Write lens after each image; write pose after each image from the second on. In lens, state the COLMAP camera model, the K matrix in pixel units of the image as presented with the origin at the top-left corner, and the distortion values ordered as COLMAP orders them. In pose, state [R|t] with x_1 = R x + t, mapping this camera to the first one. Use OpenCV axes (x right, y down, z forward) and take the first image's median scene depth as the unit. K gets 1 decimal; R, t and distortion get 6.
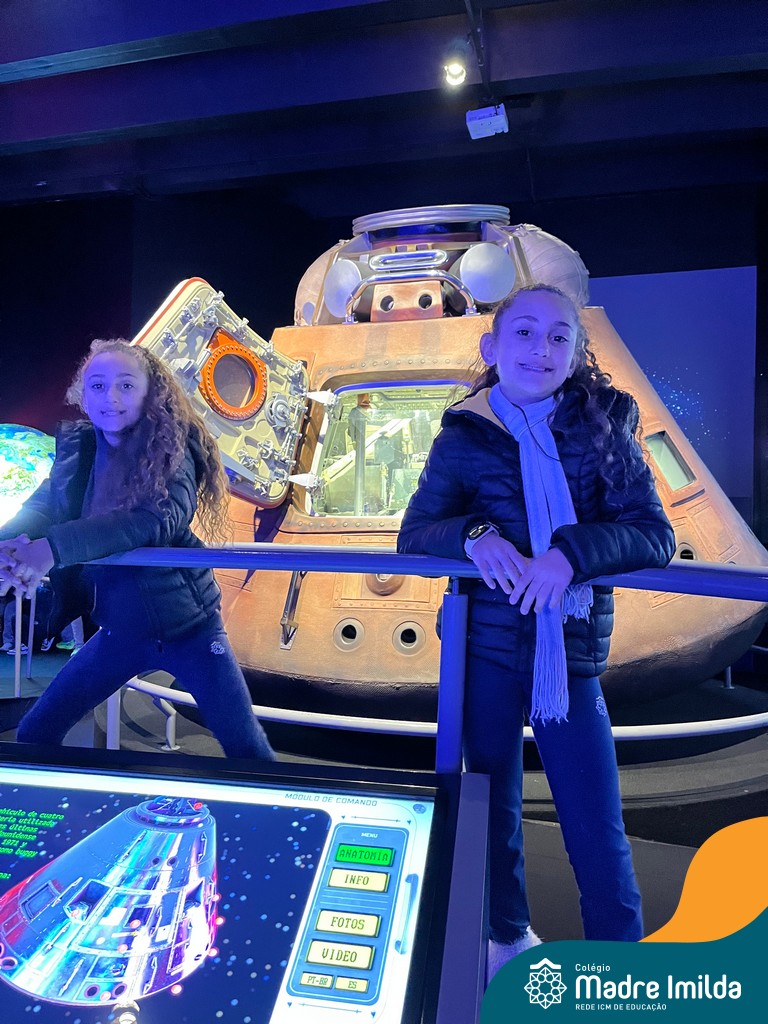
lens RADIAL K [[779.2, 0, 405.7], [0, 779.2, 509.0], [0, 0, 1]] dist [0.048551, -0.063923]
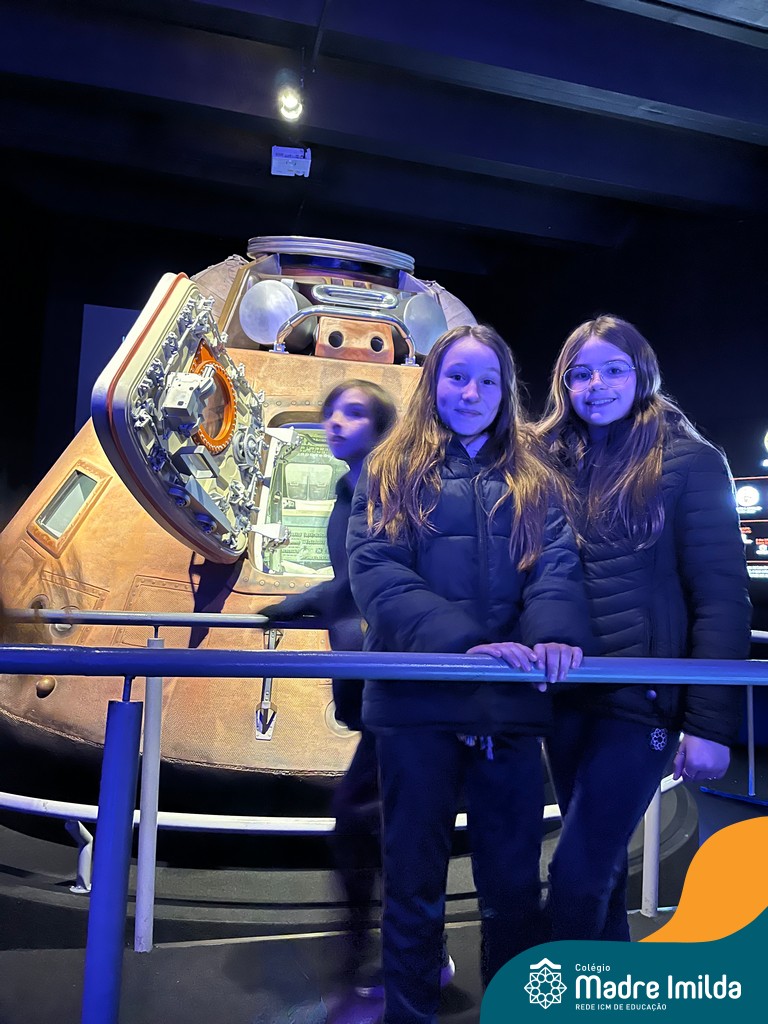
lens RADIAL K [[779.2, 0, 391.4], [0, 779.2, 501.9], [0, 0, 1]] dist [0.048551, -0.063923]
pose [[0.875864, 0.062275, 0.478523, -0.393212], [-0.032174, 0.996968, -0.070855, -0.012222], [-0.481484, 0.046663, 0.875212, 0.185807]]
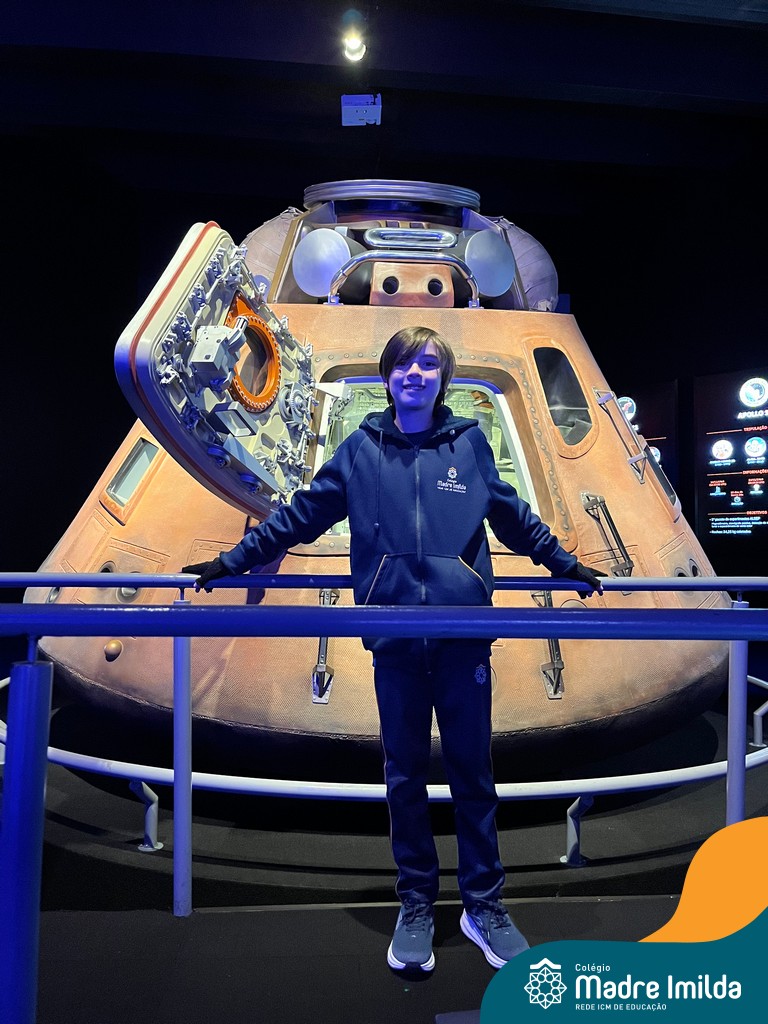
lens RADIAL K [[779.2, 0, 387.3], [0, 779.2, 512.2], [0, 0, 1]] dist [0.048551, -0.063923]
pose [[0.938978, 0.004970, 0.343941, -0.323314], [-0.000736, 0.999922, -0.012440, -0.004002], [-0.343976, 0.011428, 0.938909, 0.202729]]
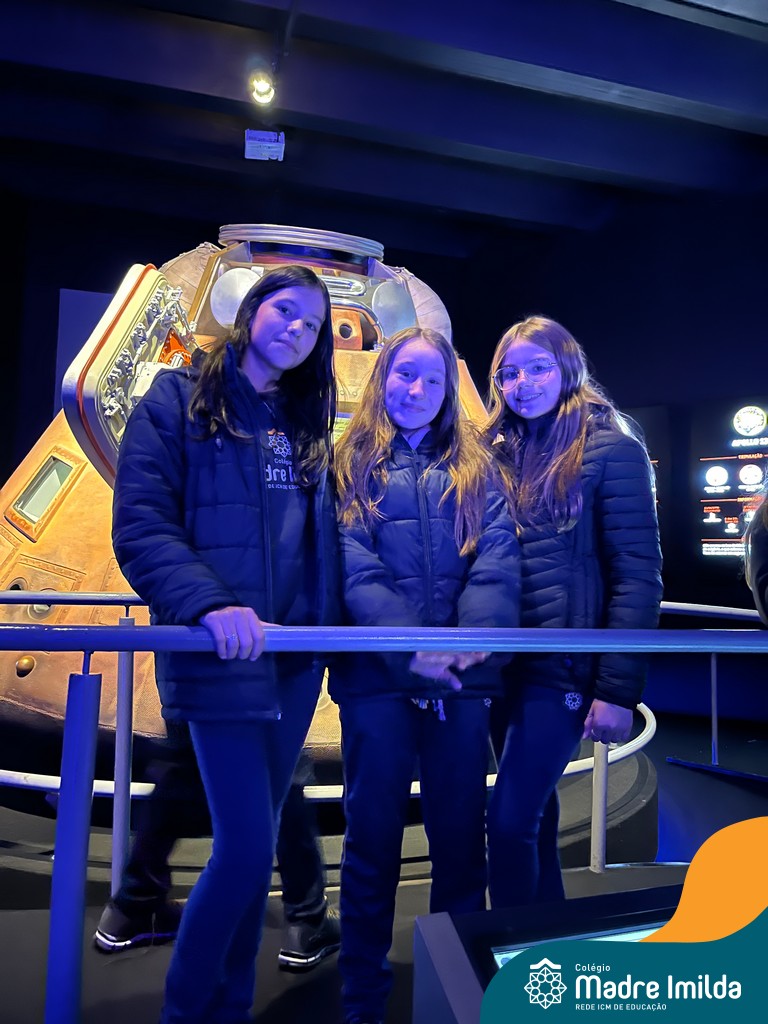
lens RADIAL K [[779.2, 0, 391.6], [0, 779.2, 501.4], [0, 0, 1]] dist [0.048551, -0.063923]
pose [[0.866230, 0.044889, 0.497625, -0.391274], [-0.024853, 0.998594, -0.046818, -0.014306], [-0.499027, 0.028187, 0.866128, 0.151519]]
